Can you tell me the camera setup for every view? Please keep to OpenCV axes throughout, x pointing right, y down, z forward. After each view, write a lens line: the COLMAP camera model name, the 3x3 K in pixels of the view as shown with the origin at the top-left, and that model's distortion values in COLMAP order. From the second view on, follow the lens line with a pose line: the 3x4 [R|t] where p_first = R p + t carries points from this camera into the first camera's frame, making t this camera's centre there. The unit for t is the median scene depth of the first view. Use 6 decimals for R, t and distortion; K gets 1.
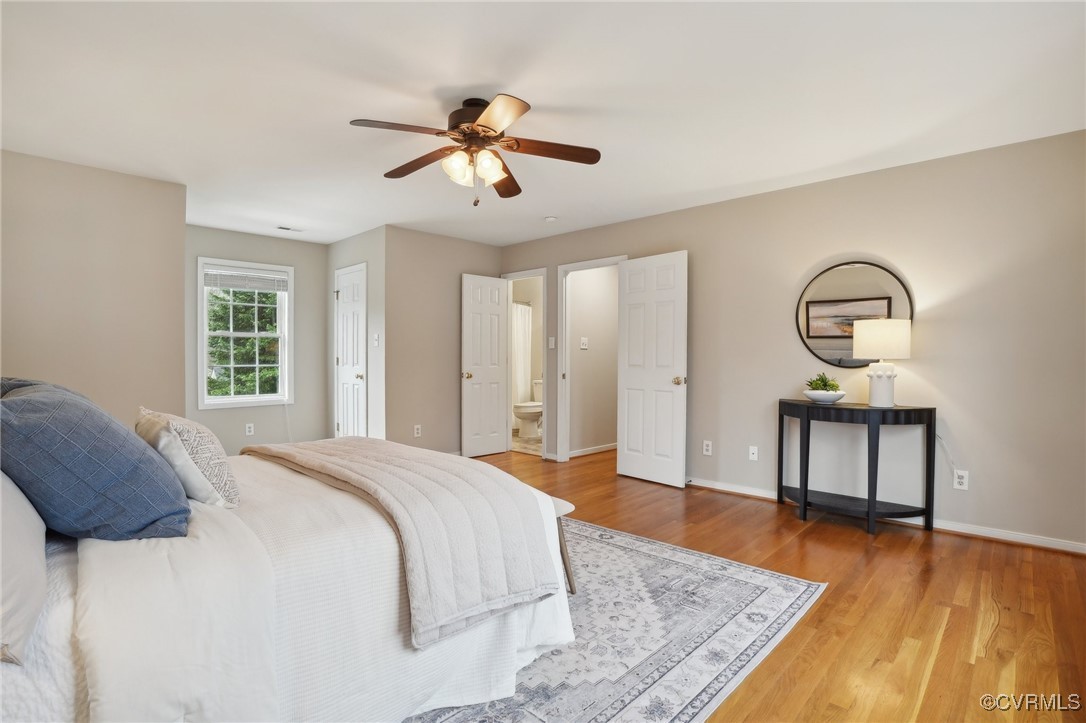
lens RADIAL K [[520.0, 0, 547.8], [0, 520.0, 363.2], [0, 0, 1]] dist [-0.040680, 0.001628]
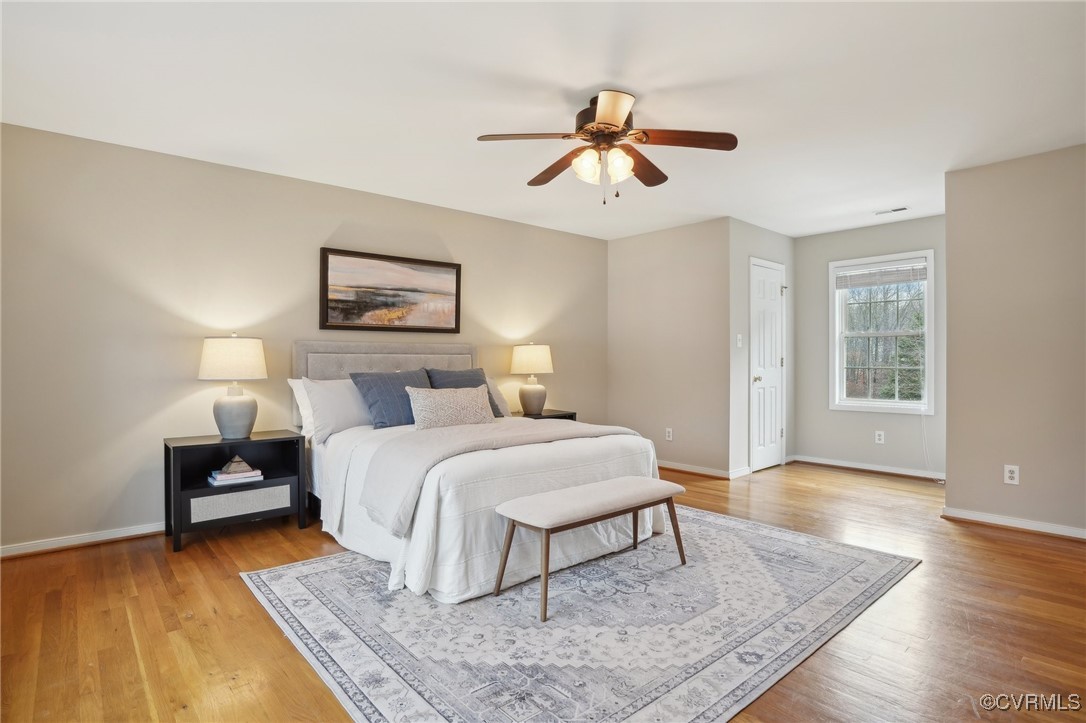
lens RADIAL K [[554.1, 0, 542.4], [0, 554.1, 363.0], [0, 0, 1]] dist [-0.047375, -0.000526]
pose [[-0.088792, 0.002577, -0.996047, 0.959915], [-0.010054, 0.999943, 0.003483, -0.002366], [0.995999, 0.010323, -0.088761, 1.042269]]
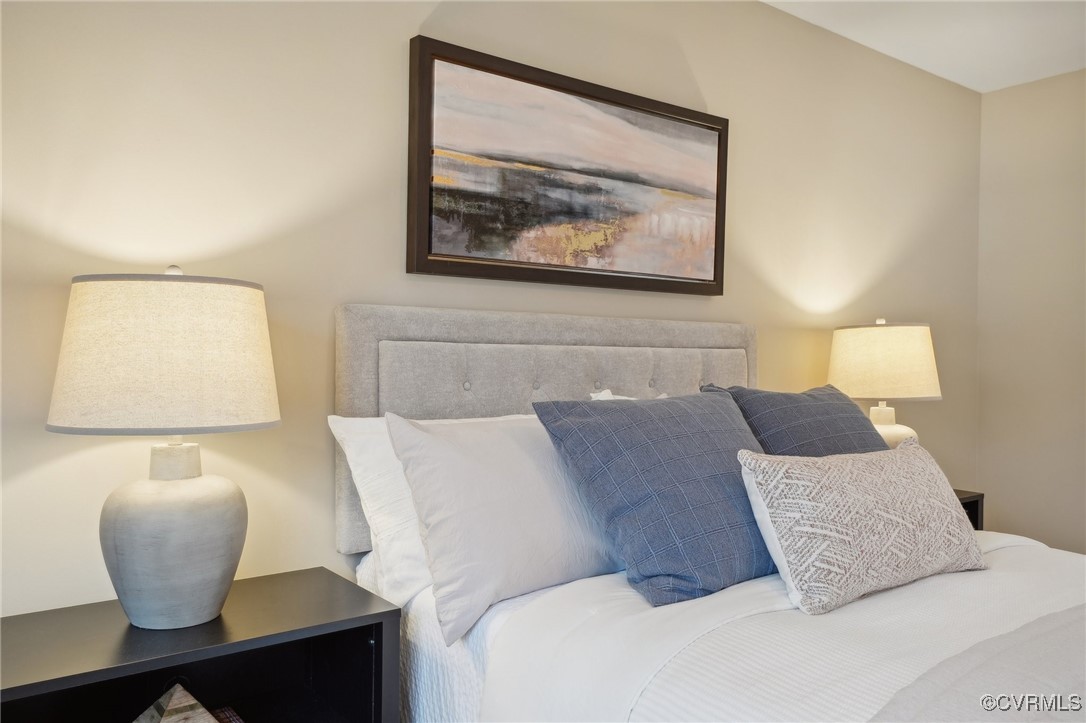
lens RADIAL K [[825.0, 0, 546.9], [0, 825.0, 358.4], [0, 0, 1]] dist [0.022783, 0.003621]
pose [[-0.133485, -0.006452, -0.991030, 0.695119], [-0.017842, 0.999832, -0.004106, -0.001374], [0.990890, 0.017134, -0.133578, 0.845854]]
